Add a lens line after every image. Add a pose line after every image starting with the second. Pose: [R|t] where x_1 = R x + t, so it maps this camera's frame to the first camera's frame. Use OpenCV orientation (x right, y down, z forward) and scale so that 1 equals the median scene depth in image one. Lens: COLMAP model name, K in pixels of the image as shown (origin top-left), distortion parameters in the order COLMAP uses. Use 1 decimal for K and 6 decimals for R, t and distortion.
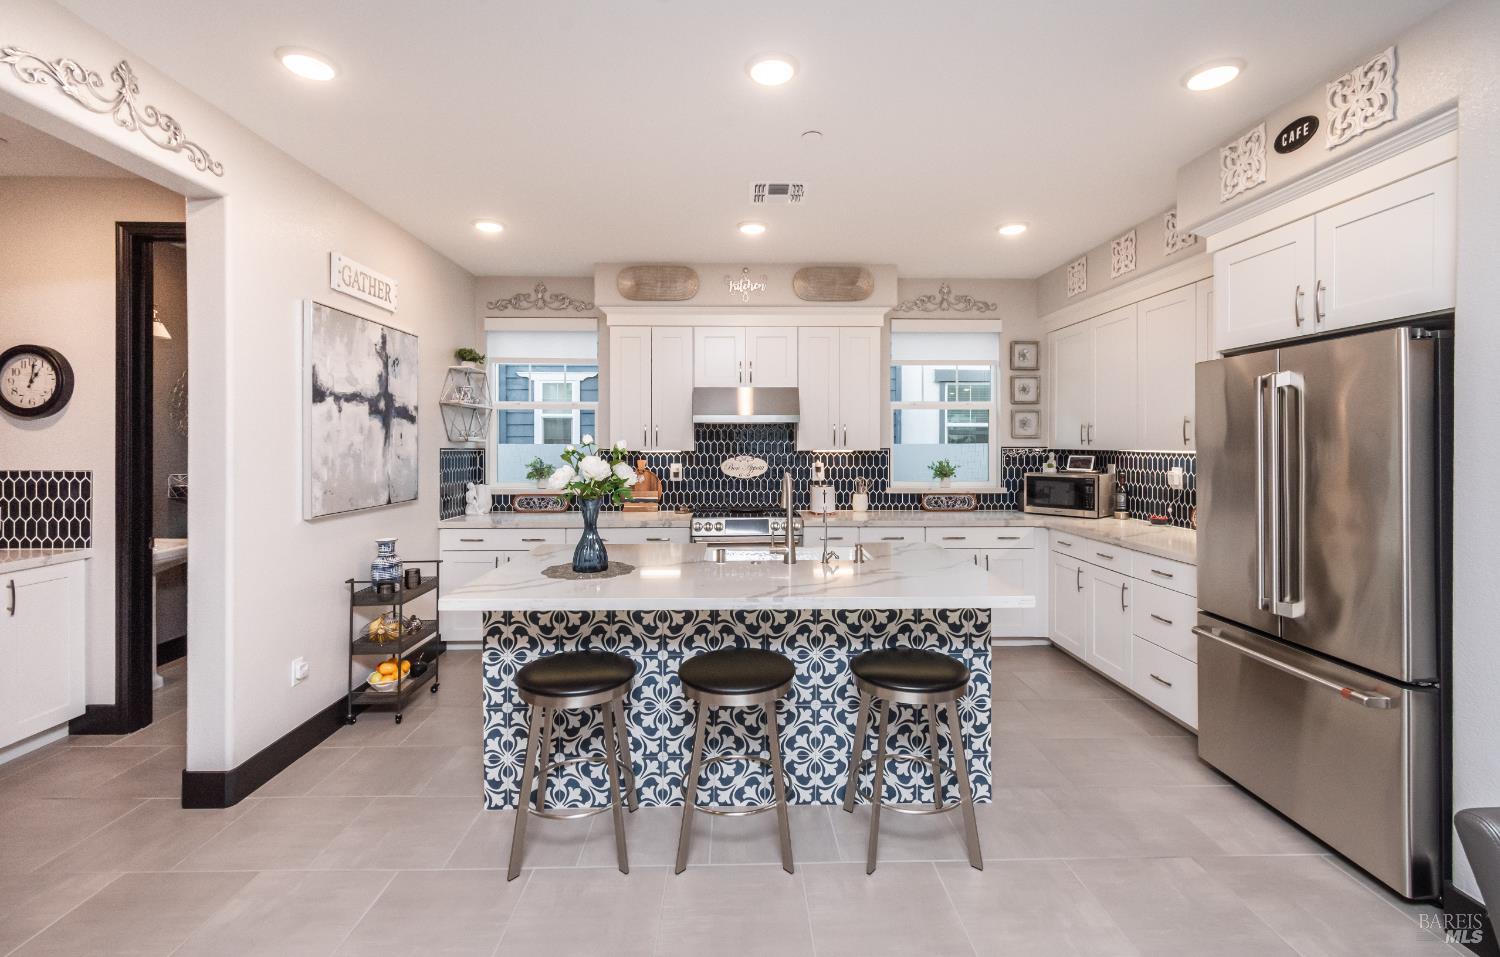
lens RADIAL K [[665.1, 0, 757.2], [0, 665.1, 443.9], [0, 0, 1]] dist [0.013785, -0.001711]
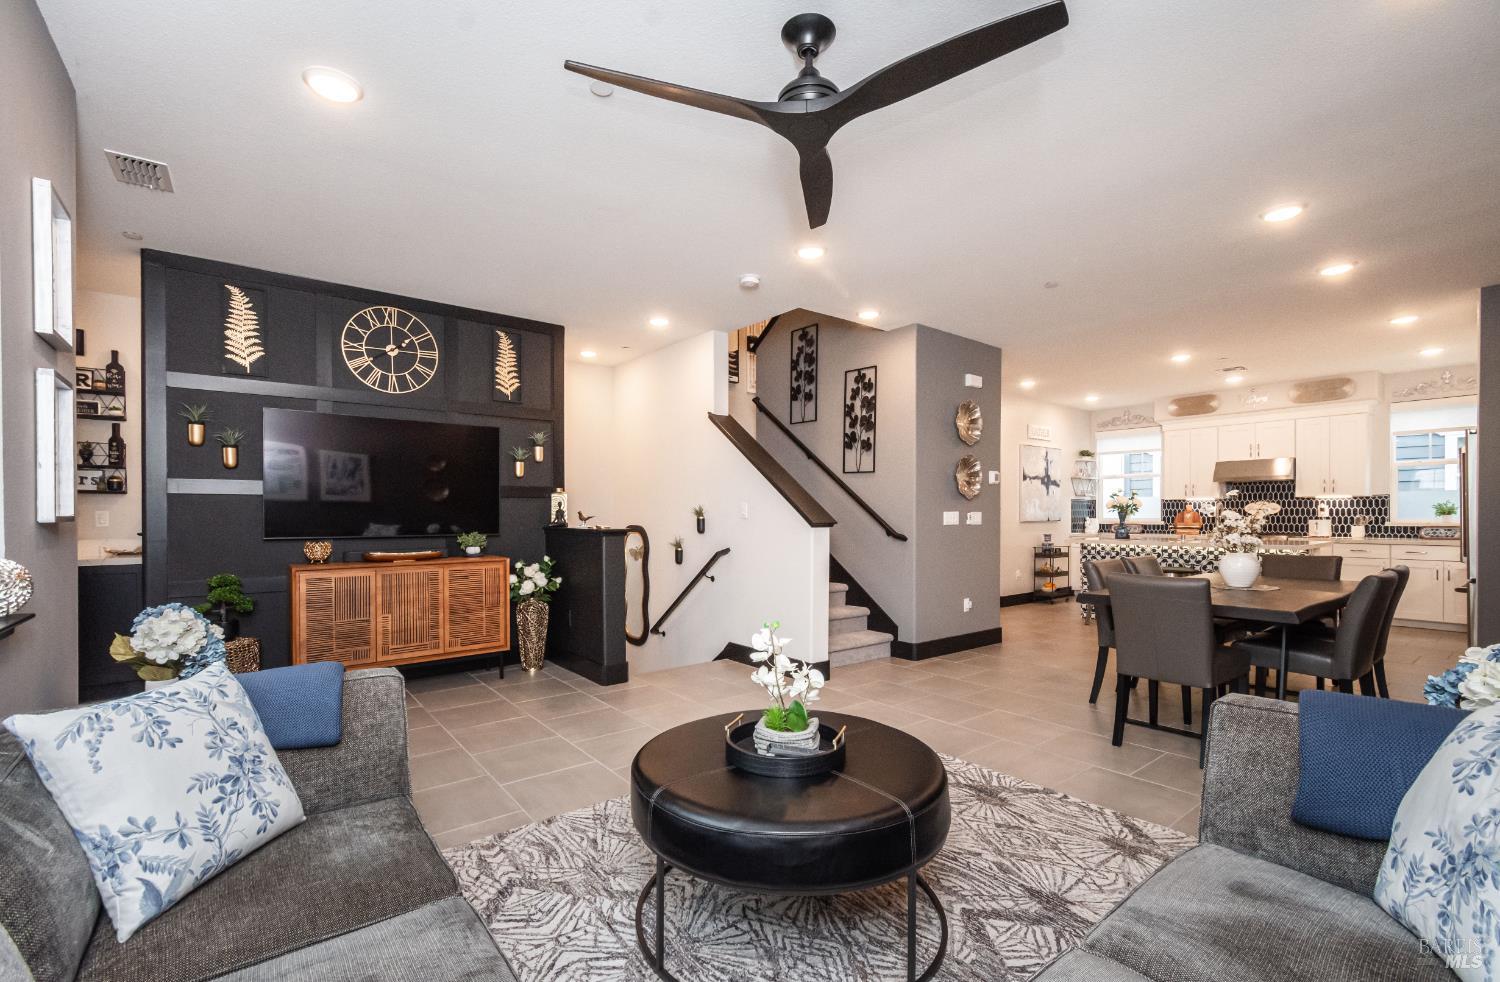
lens RADIAL K [[648.1, 0, 746.2], [0, 648.1, 522.6], [0, 0, 1]] dist [0.006660, 0.000568]
pose [[0.593053, 0.008853, -0.805115, 0.572858], [0.001185, 0.999929, 0.011868, 0.055131], [0.805163, -0.007992, 0.593000, -1.056722]]
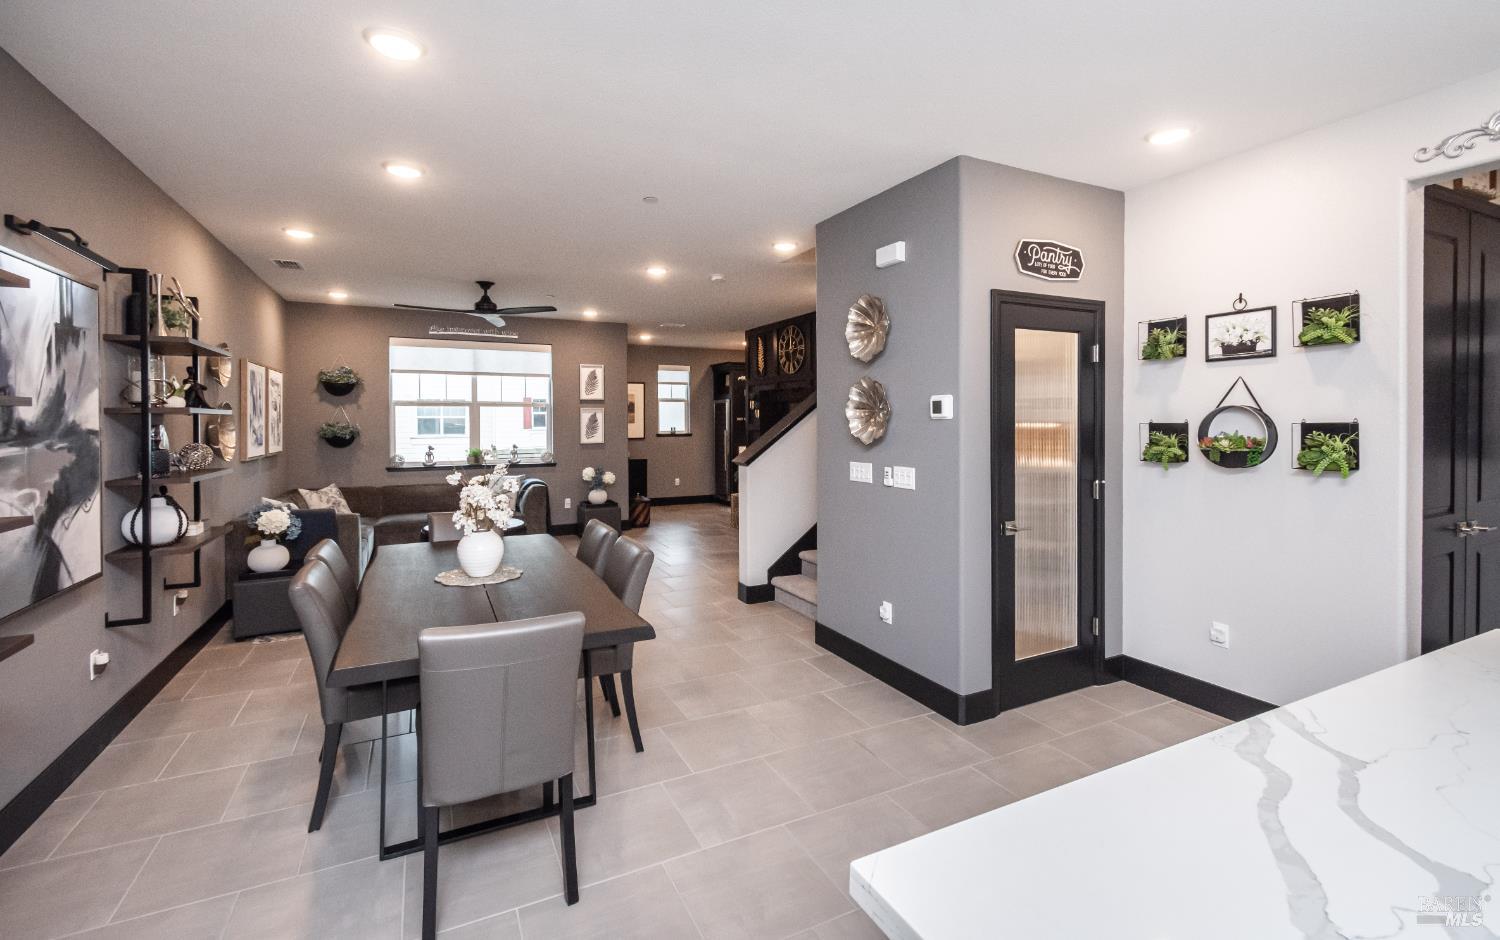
lens RADIAL K [[649.4, 0, 746.6], [0, 649.4, 424.2], [0, 0, 1]] dist [0.002368, -0.001158]
pose [[-0.907420, 0.004582, -0.420200, 0.303680], [0.001963, 0.999976, 0.006664, -0.005359], [0.420221, 0.005222, -0.907407, 0.659827]]
